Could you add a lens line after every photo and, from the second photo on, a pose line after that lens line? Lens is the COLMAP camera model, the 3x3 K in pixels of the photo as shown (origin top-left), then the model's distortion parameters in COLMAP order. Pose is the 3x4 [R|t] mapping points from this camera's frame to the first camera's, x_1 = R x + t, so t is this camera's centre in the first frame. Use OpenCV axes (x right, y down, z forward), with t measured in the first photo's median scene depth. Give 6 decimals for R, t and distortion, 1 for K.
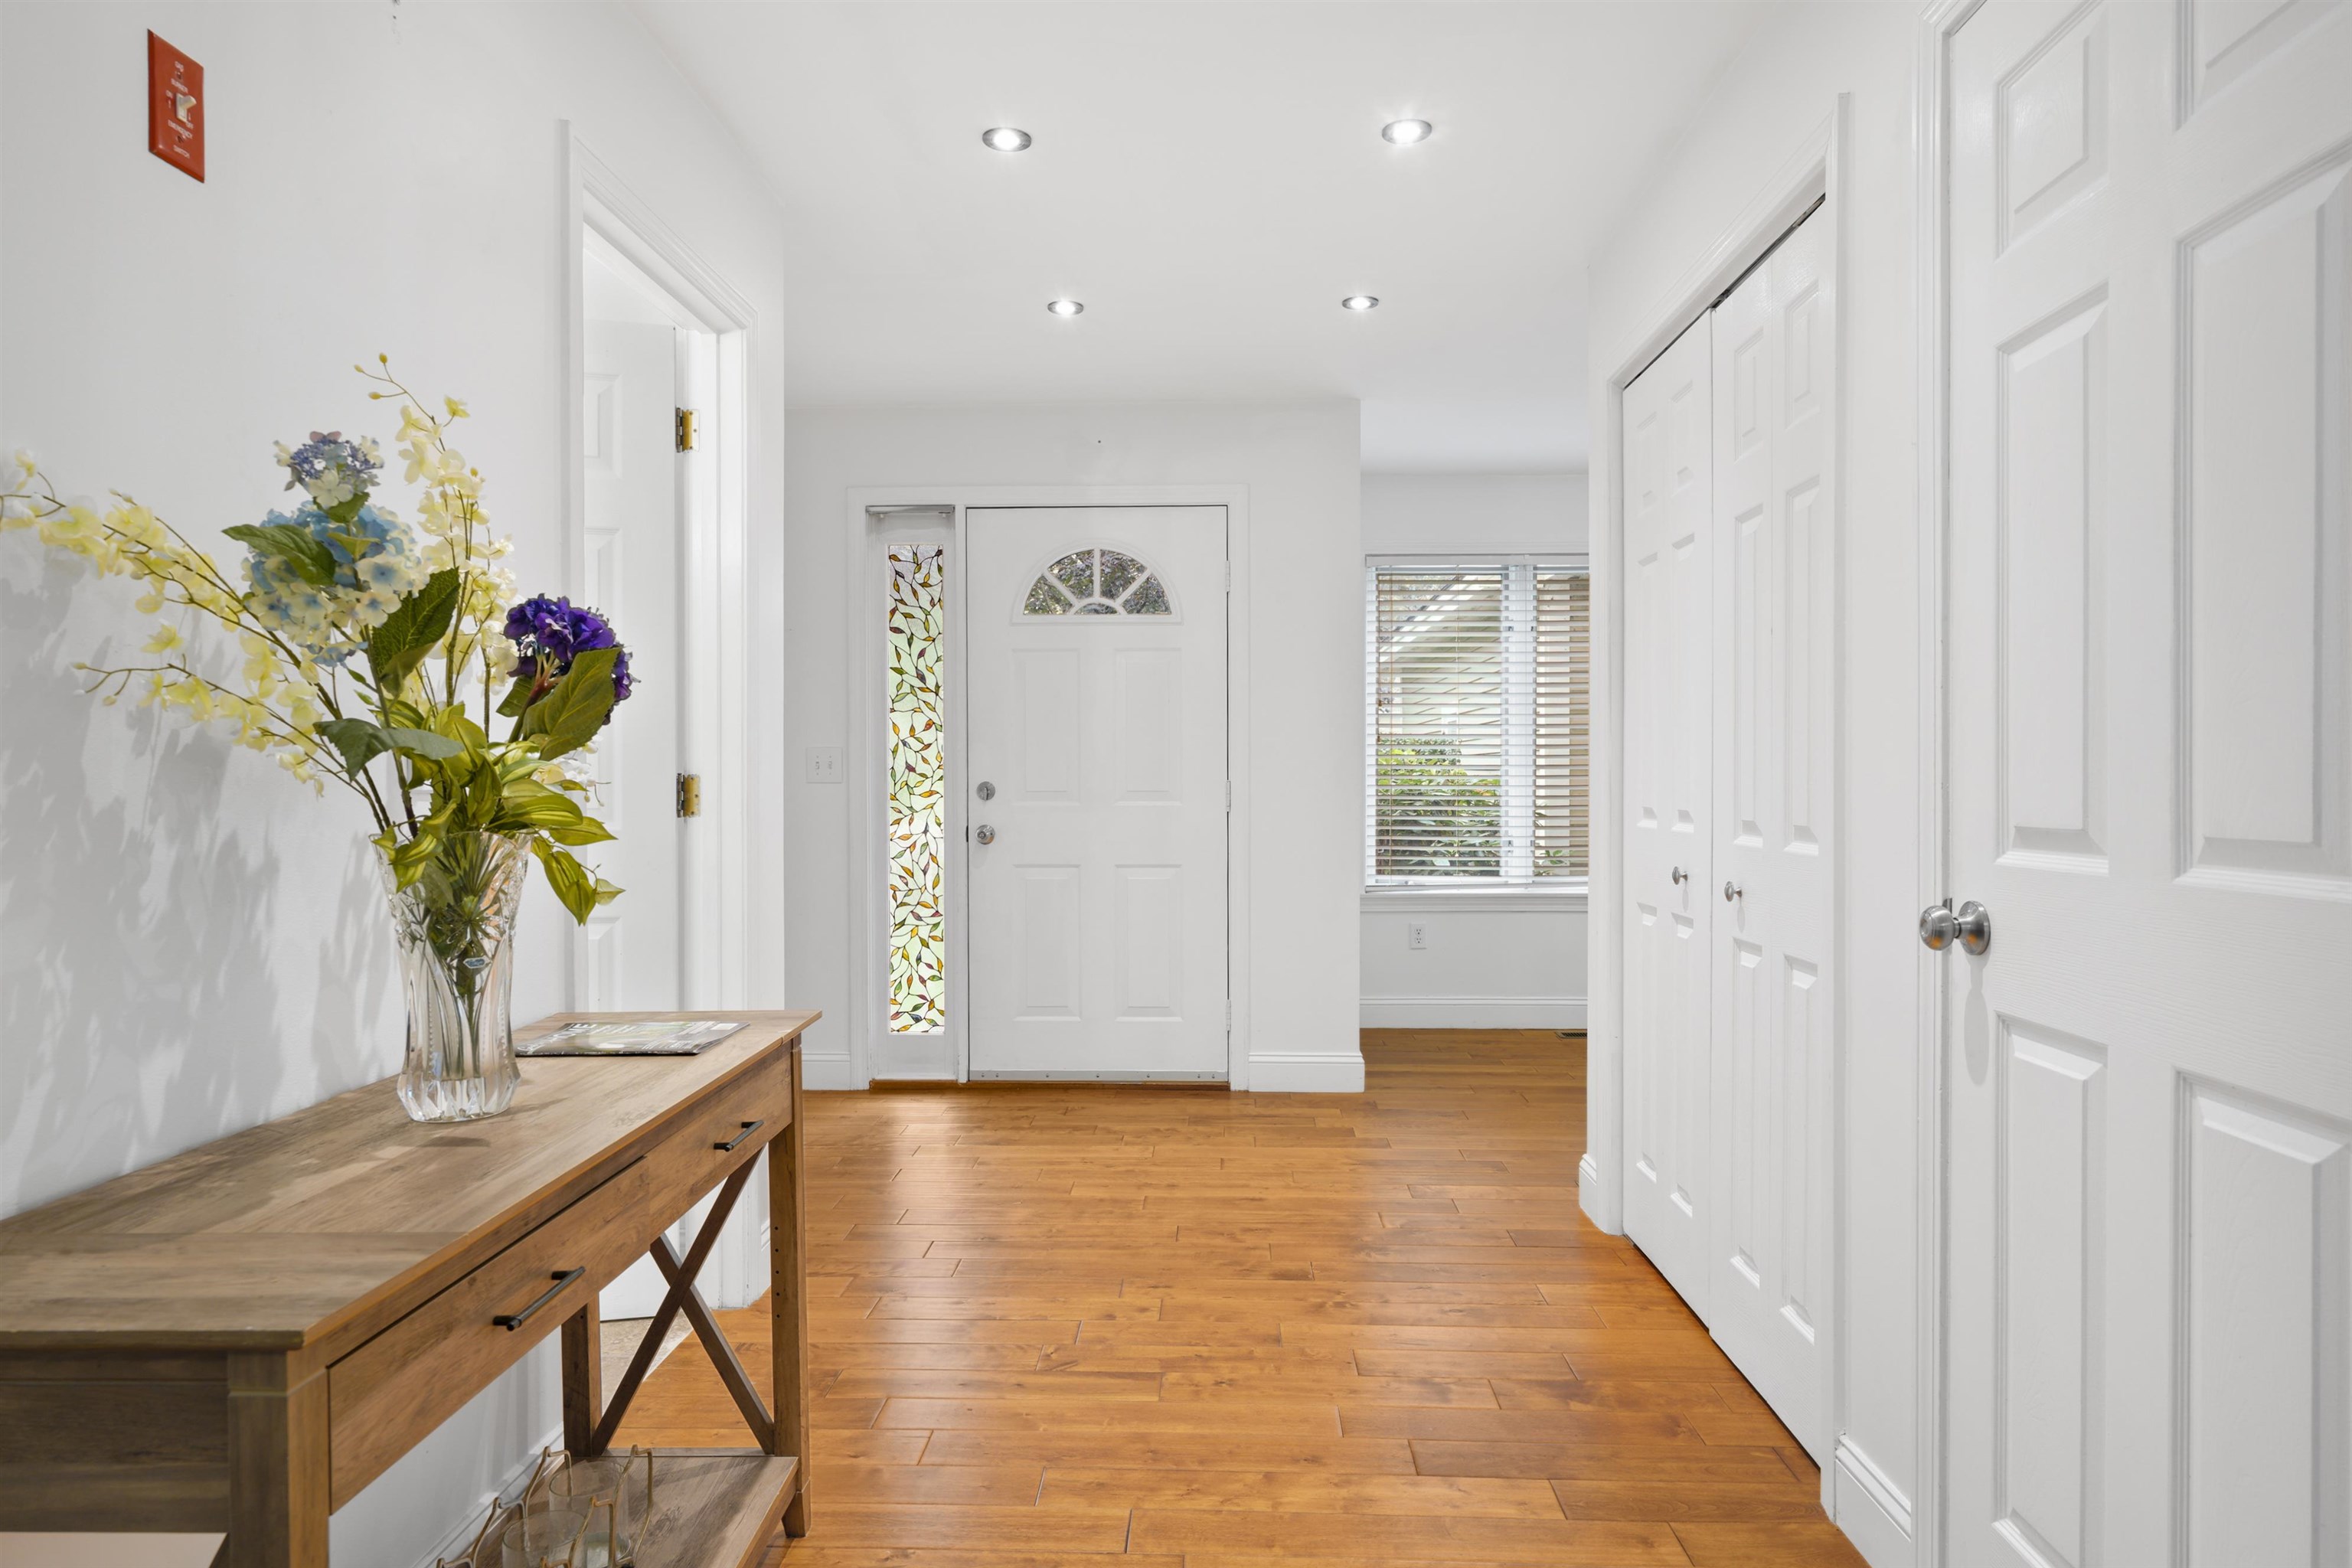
lens RADIAL K [[1378.2, 0, 1183.4], [0, 1378.2, 787.9], [0, 0, 1]] dist [-0.000209, -0.000043]
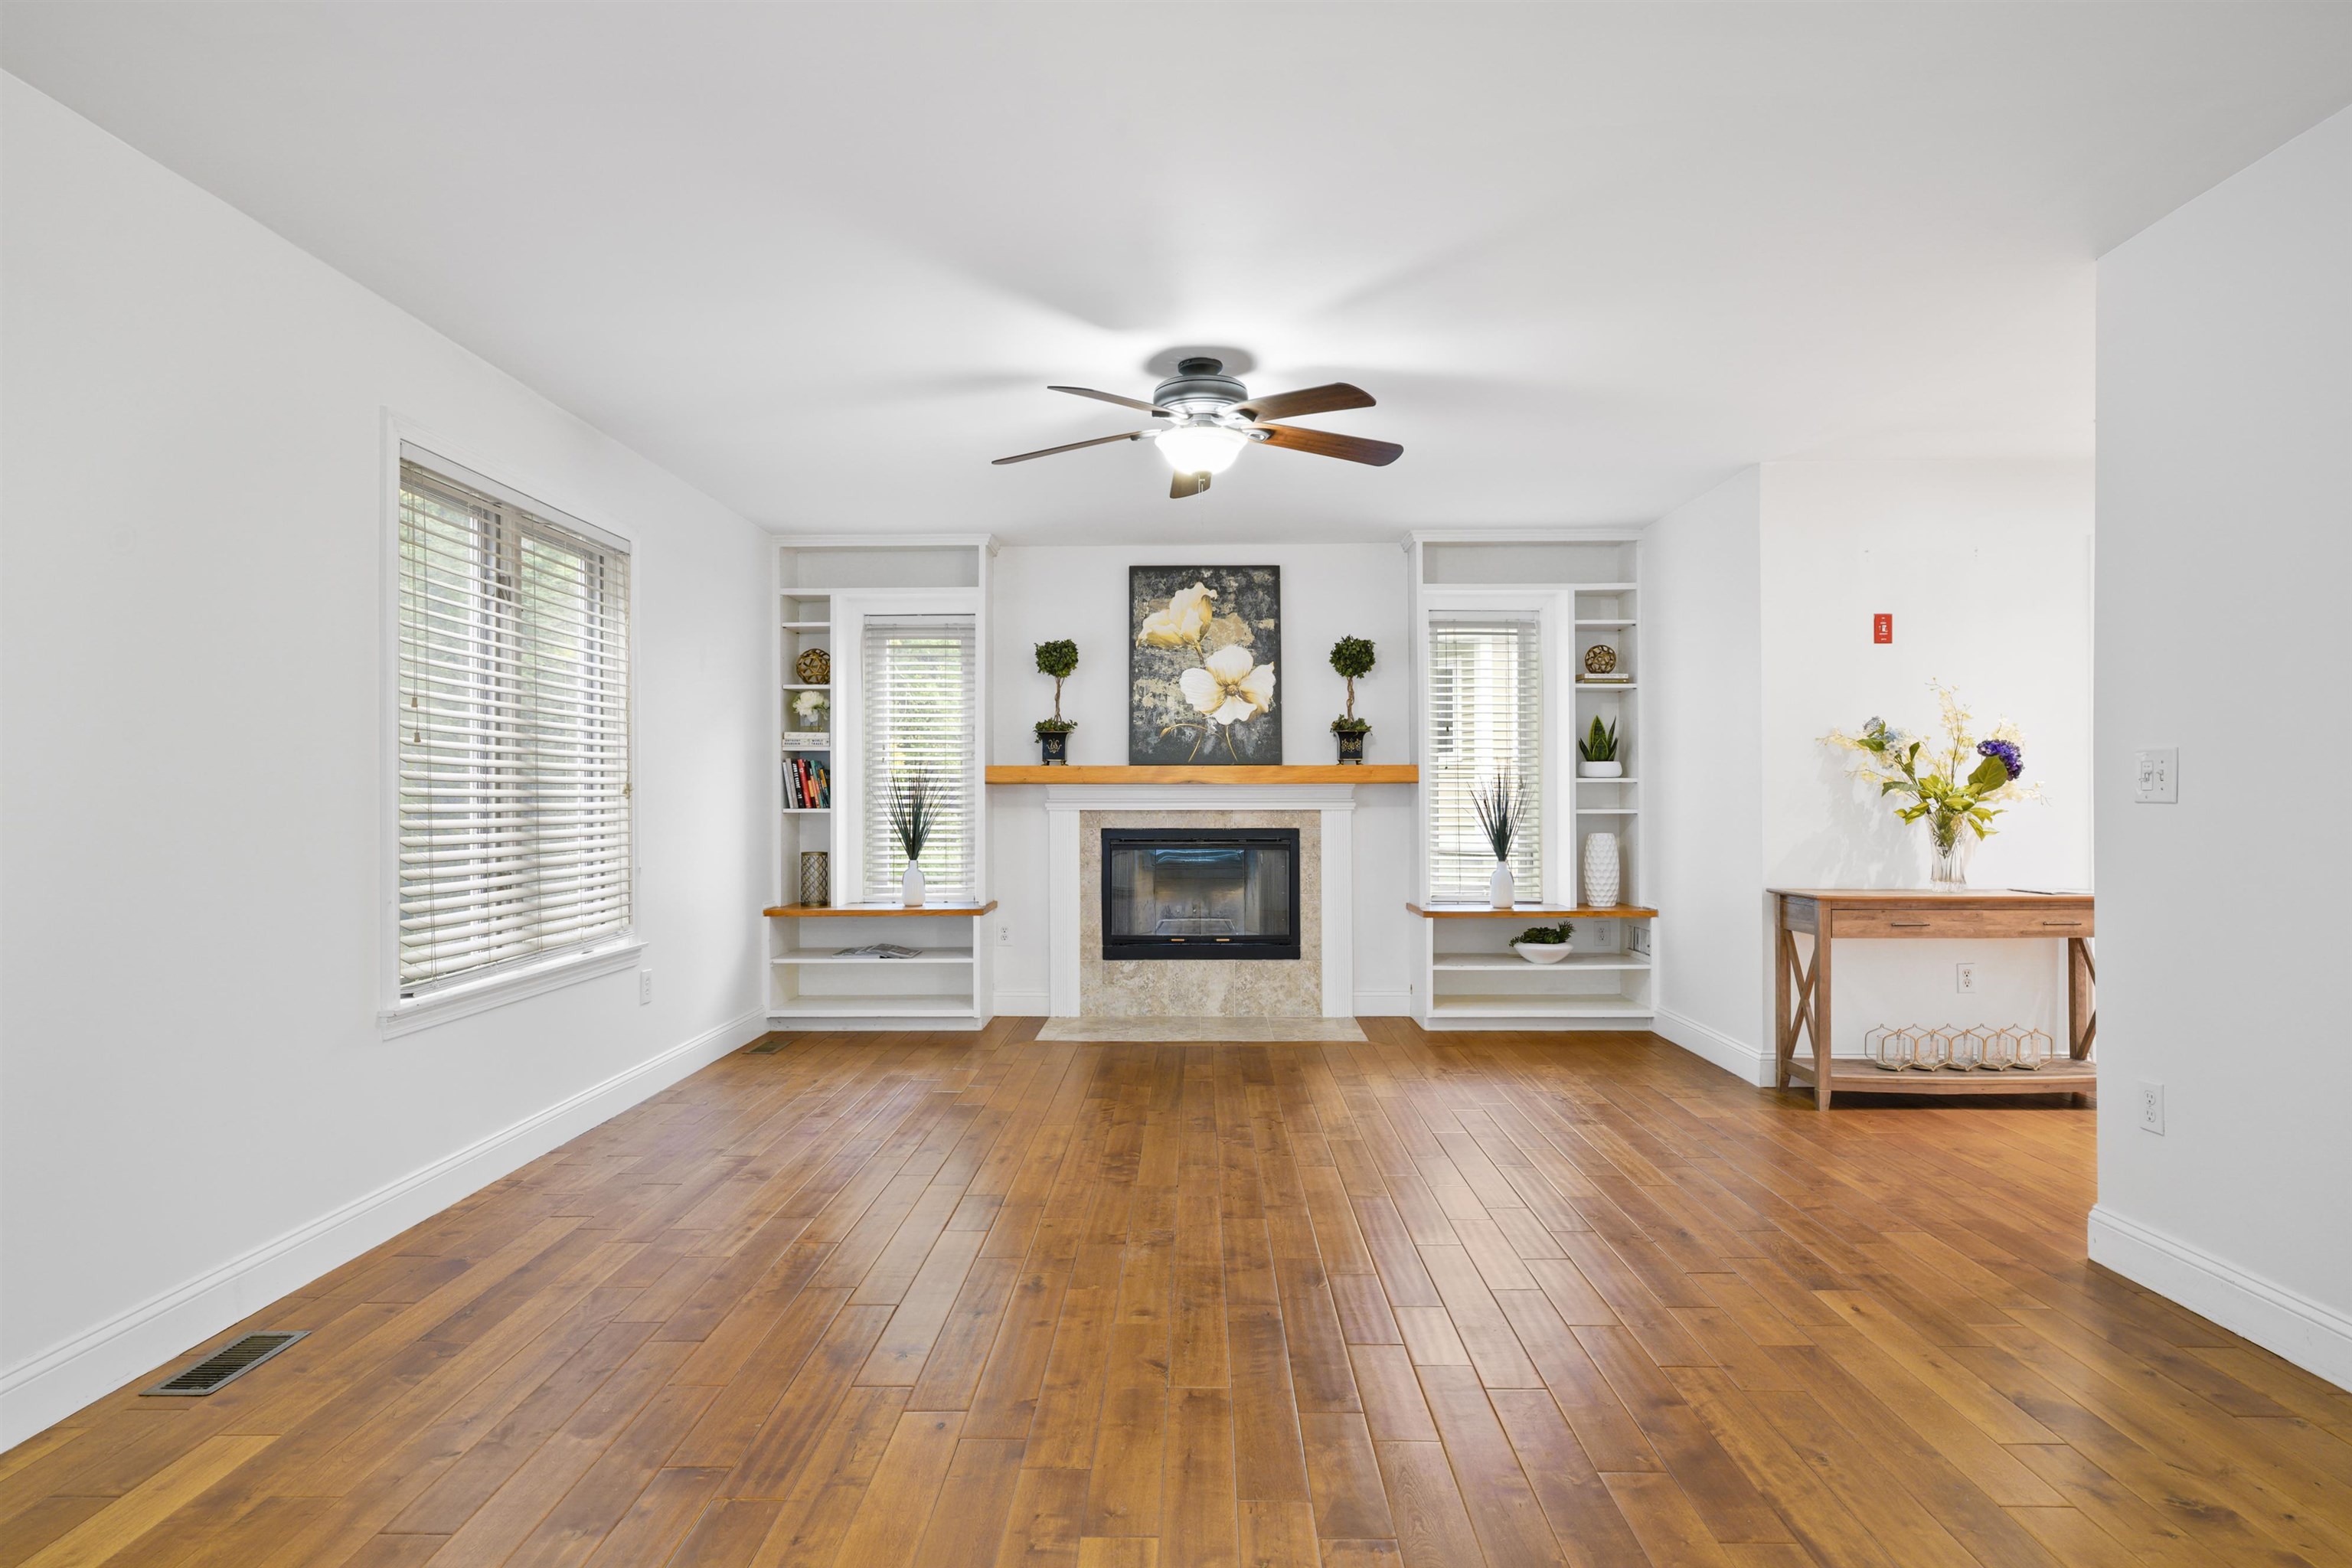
lens RADIAL K [[1293.7, 0, 1159.6], [0, 1293.7, 791.8], [0, 0, 1]] dist [-0.028050, 0.005848]
pose [[-0.005748, -0.001171, -0.999983, 2.699854], [-0.009154, 0.999957, -0.001118, 0.002391], [0.999942, 0.009148, -0.005759, -0.965011]]
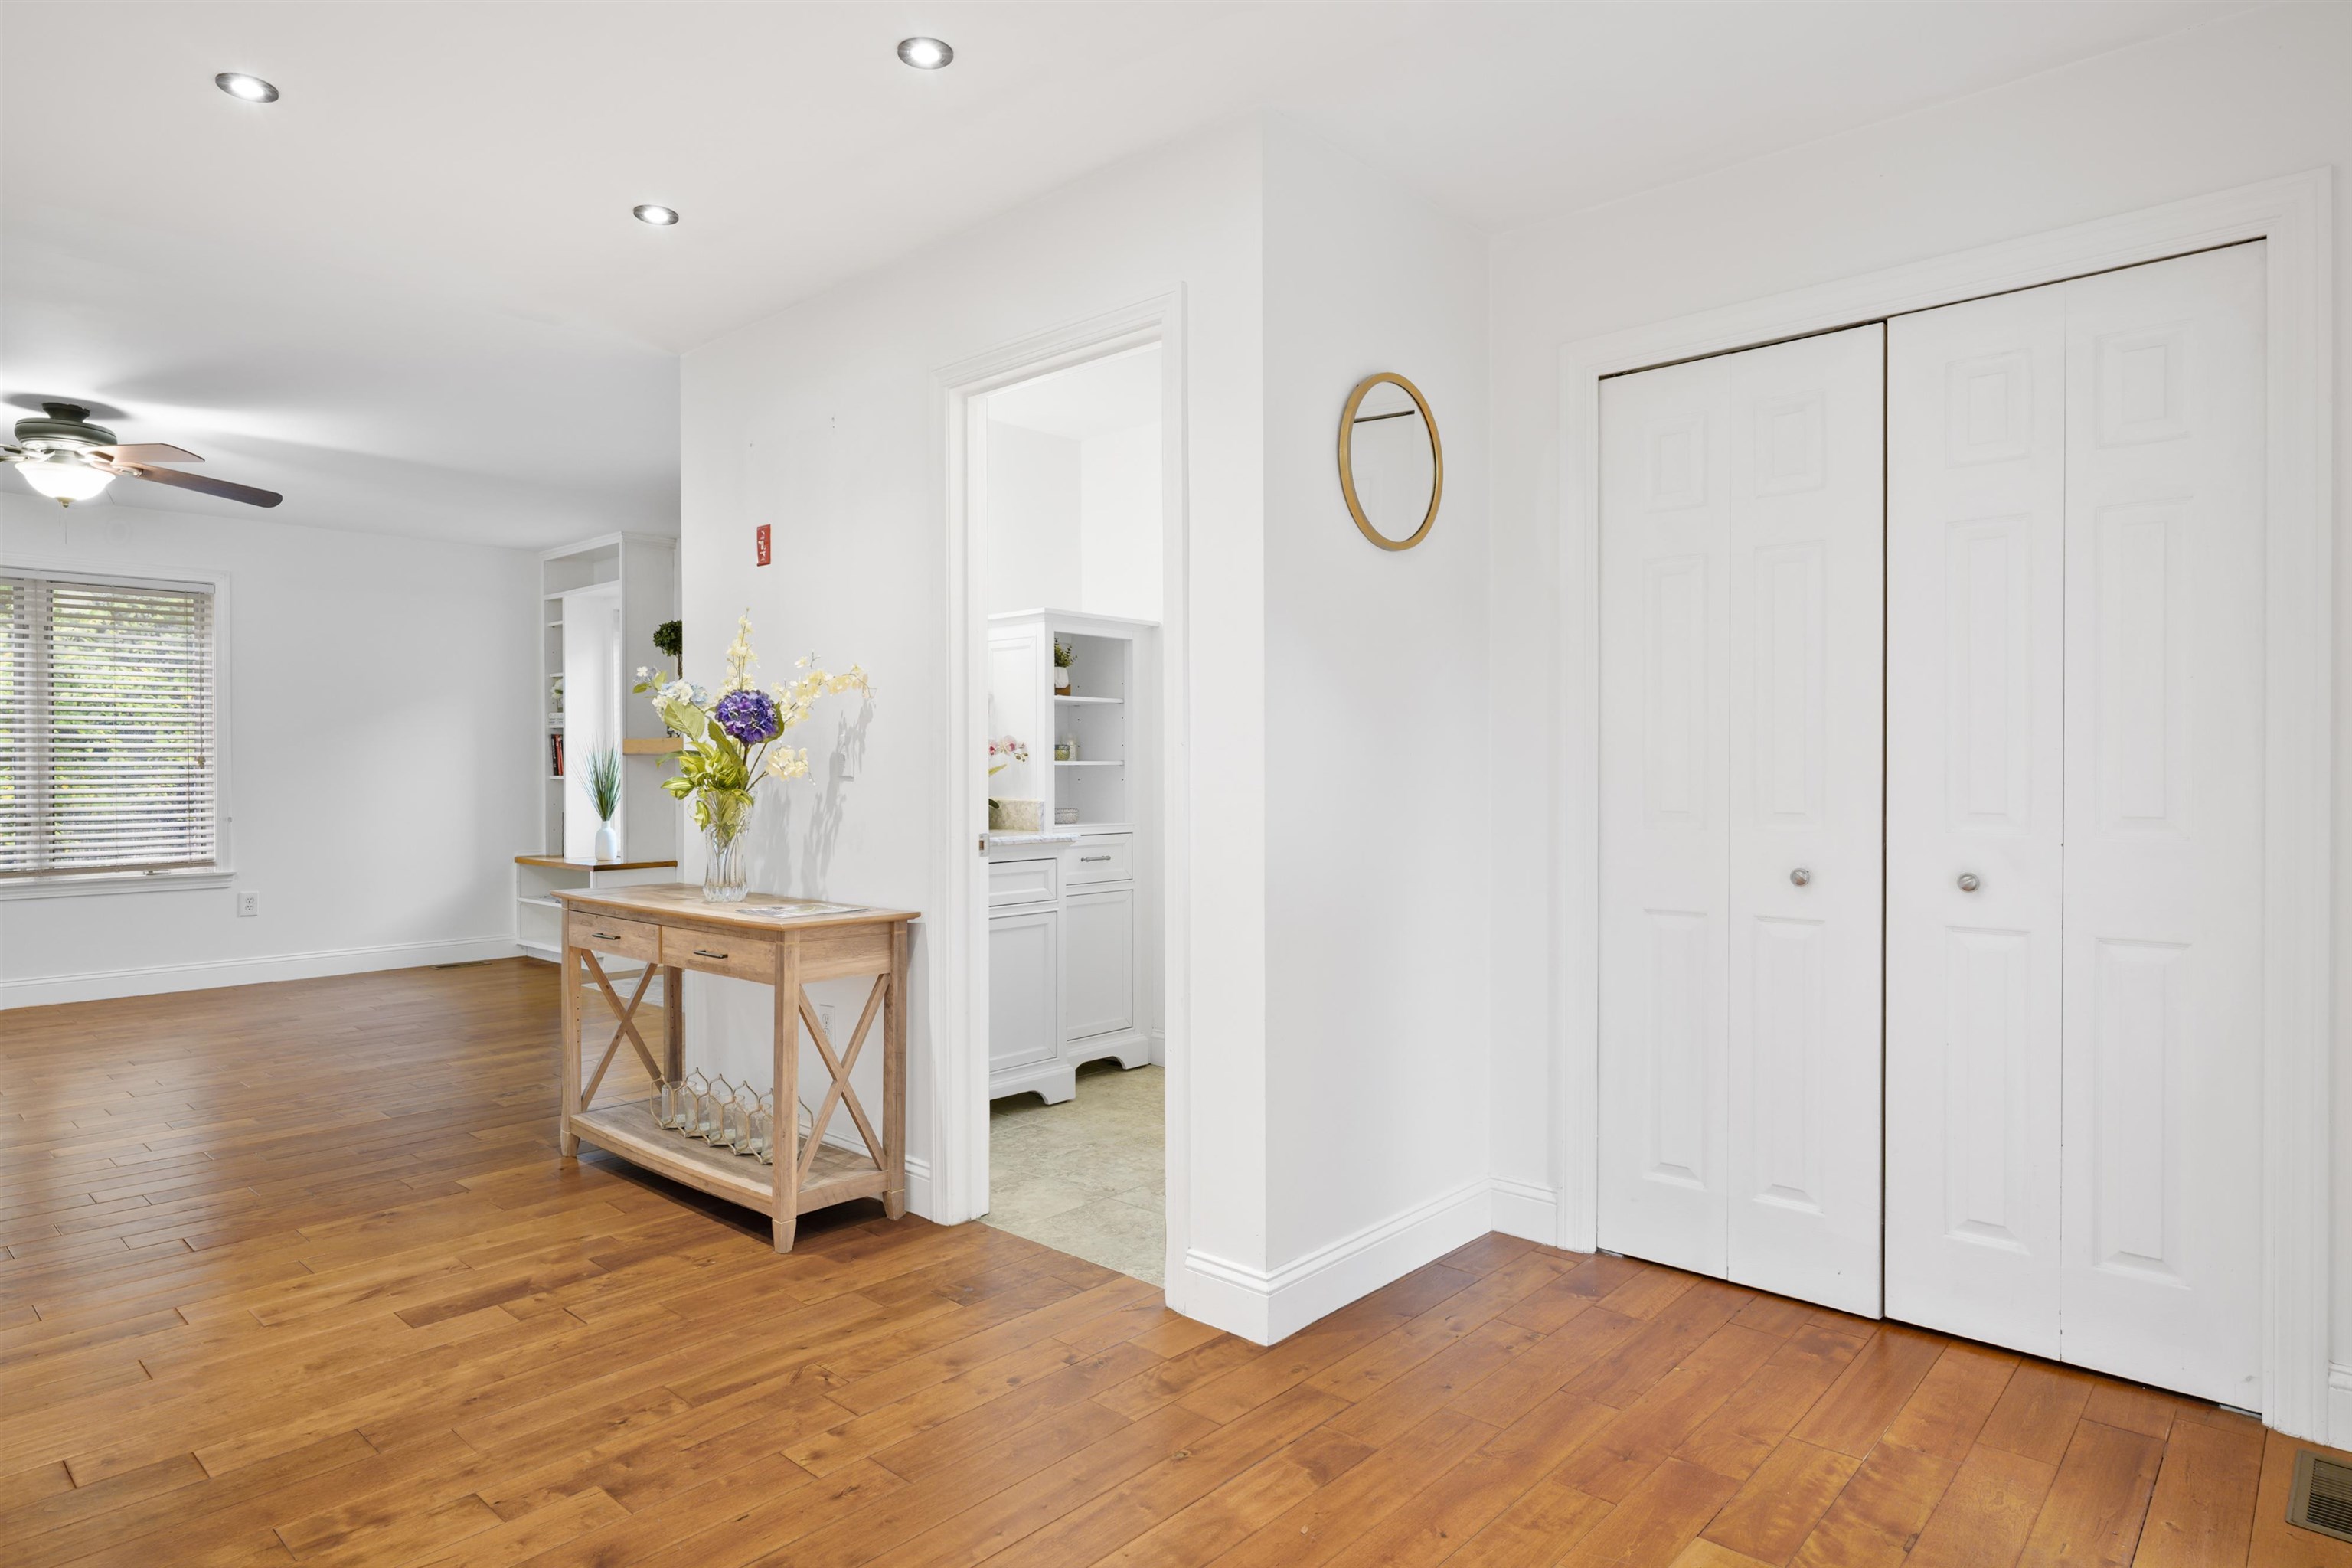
lens RADIAL K [[1293.7, 0, 1184.2], [0, 1293.7, 778.2], [0, 0, 1]] dist [-0.028050, 0.005848]
pose [[-0.635096, 0.010615, -0.772360, 0.774023], [-0.006413, 0.999799, 0.019014, -0.041827], [0.772406, 0.017029, -0.634900, 3.150876]]
